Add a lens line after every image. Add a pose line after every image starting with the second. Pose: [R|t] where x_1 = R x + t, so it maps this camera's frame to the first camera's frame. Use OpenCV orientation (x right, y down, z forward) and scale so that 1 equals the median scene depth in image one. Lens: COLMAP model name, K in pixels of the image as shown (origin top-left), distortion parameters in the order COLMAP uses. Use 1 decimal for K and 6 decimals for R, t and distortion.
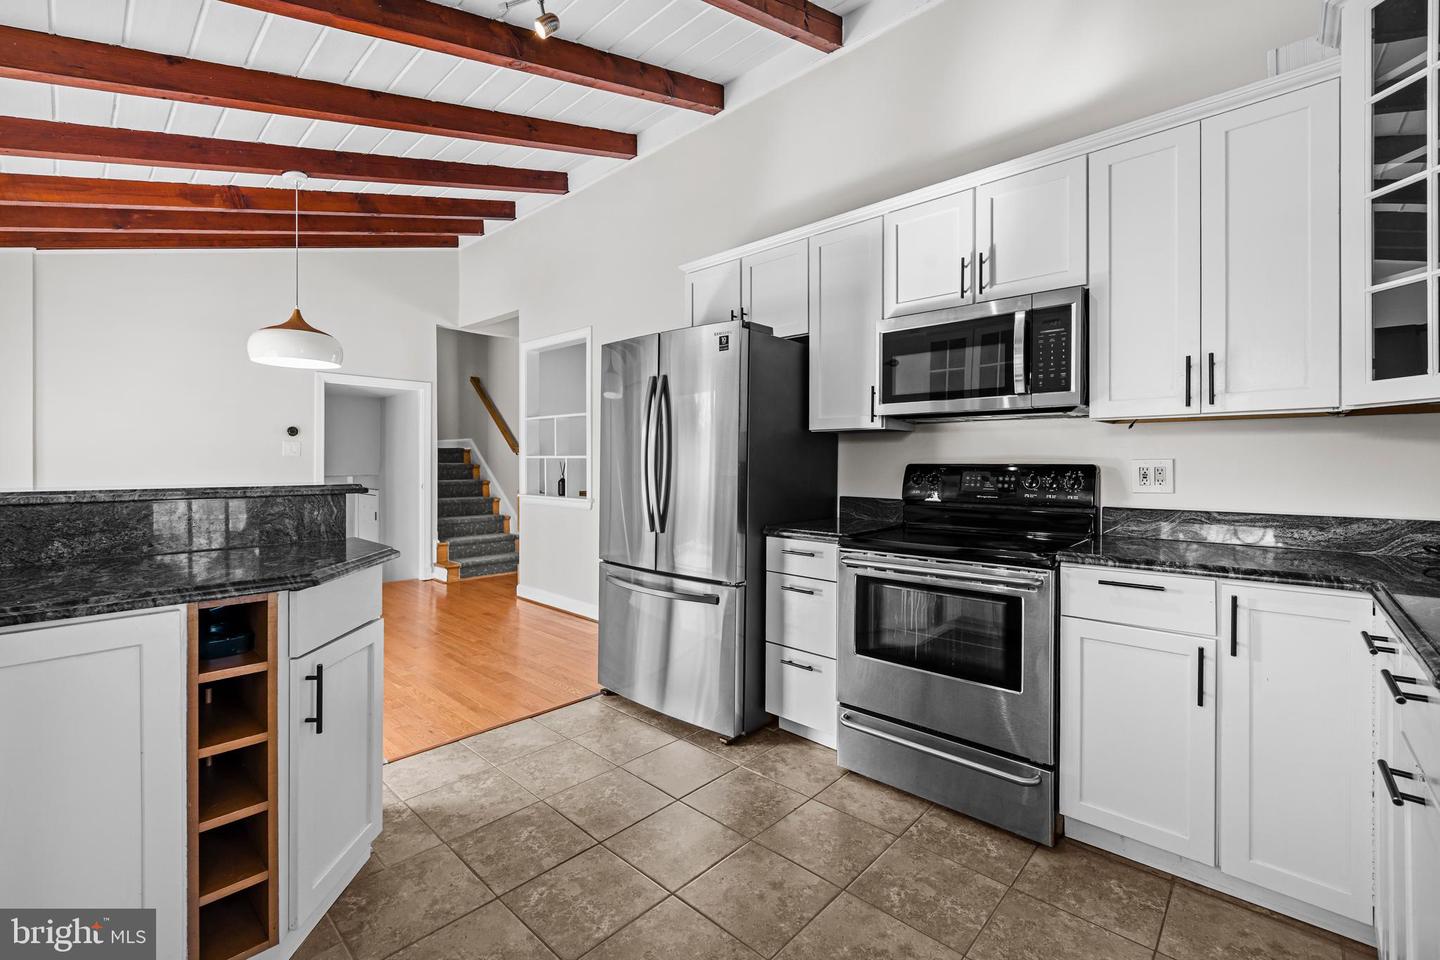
lens RADIAL K [[608.9, 0, 720.0], [0, 608.9, 480.0], [0, 0, 1]] dist [0.000344, 0.000014]
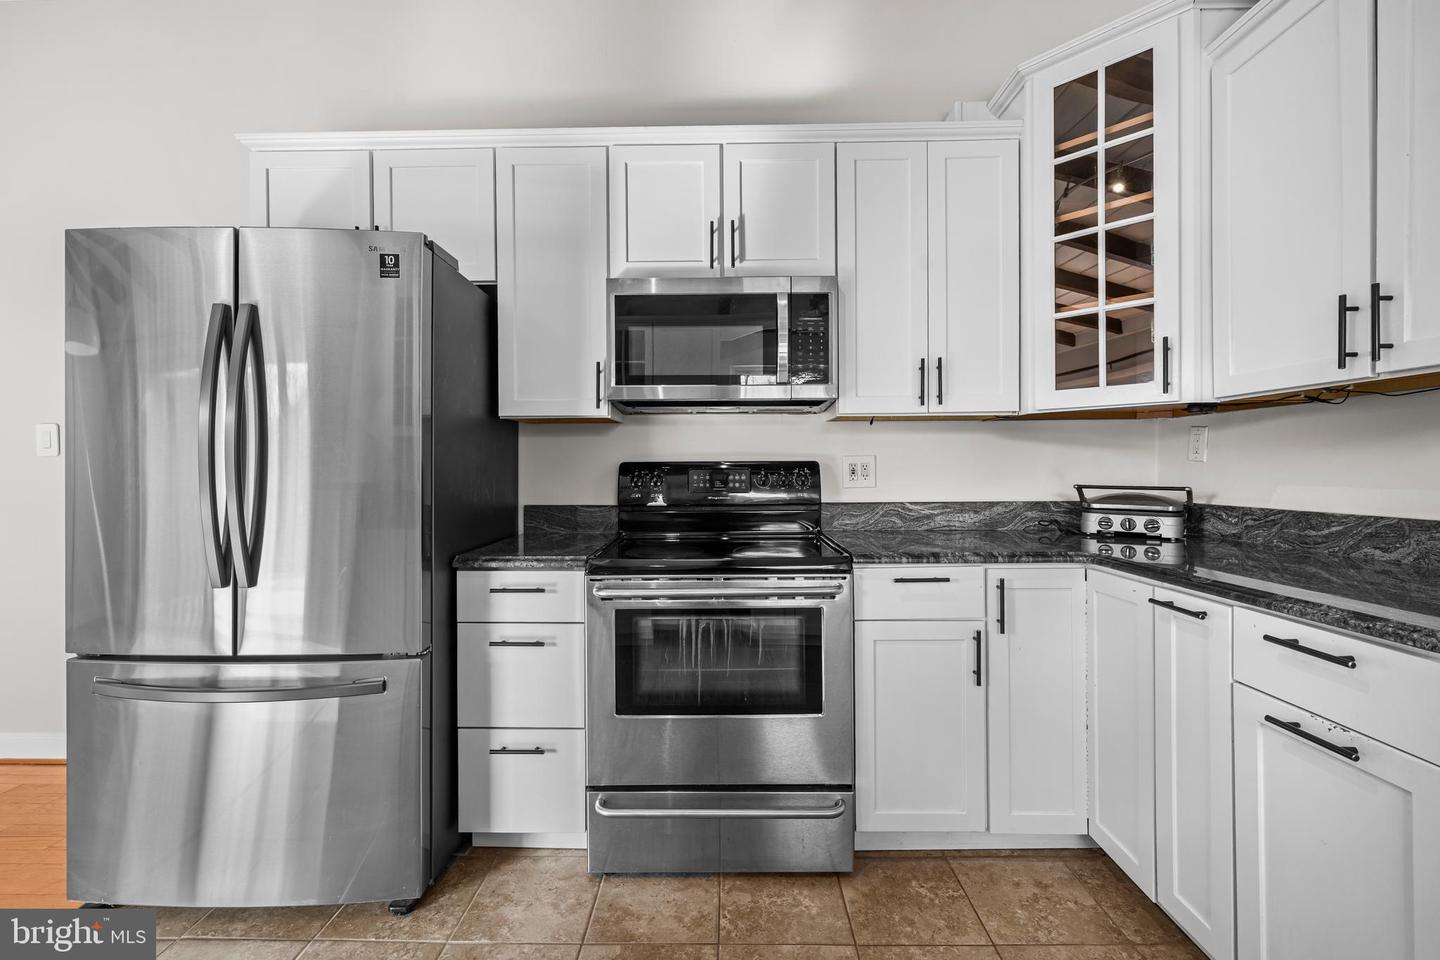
lens RADIAL K [[613.0, 0, 718.2], [0, 613.0, 477.8], [0, 0, 1]] dist [-0.000292, -0.000001]
pose [[0.744684, -0.021129, 0.667082, -0.179477], [0.026449, 0.999648, 0.002137, -0.004135], [-0.666893, 0.016052, 0.744981, 0.352418]]
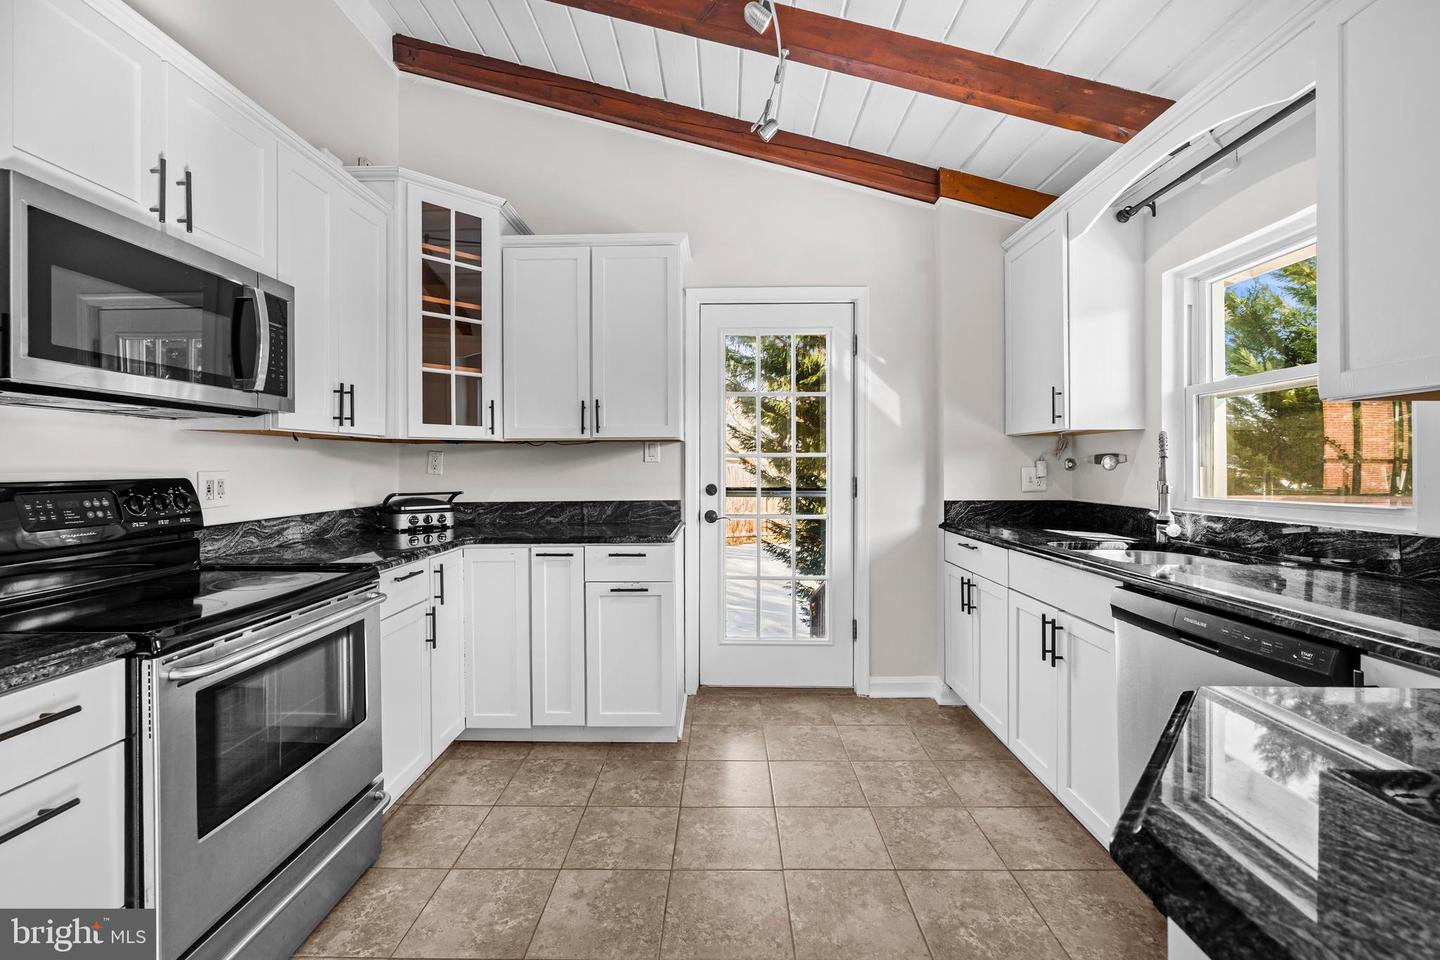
lens RADIAL K [[608.9, 0, 720.0], [0, 608.9, 480.0], [0, 0, 1]] dist [0.000344, 0.000014]
pose [[-0.671308, -0.021166, 0.740876, -0.474681], [0.019318, 0.998753, 0.046038, -0.046373], [-0.740927, 0.045218, -0.670062, 1.008140]]
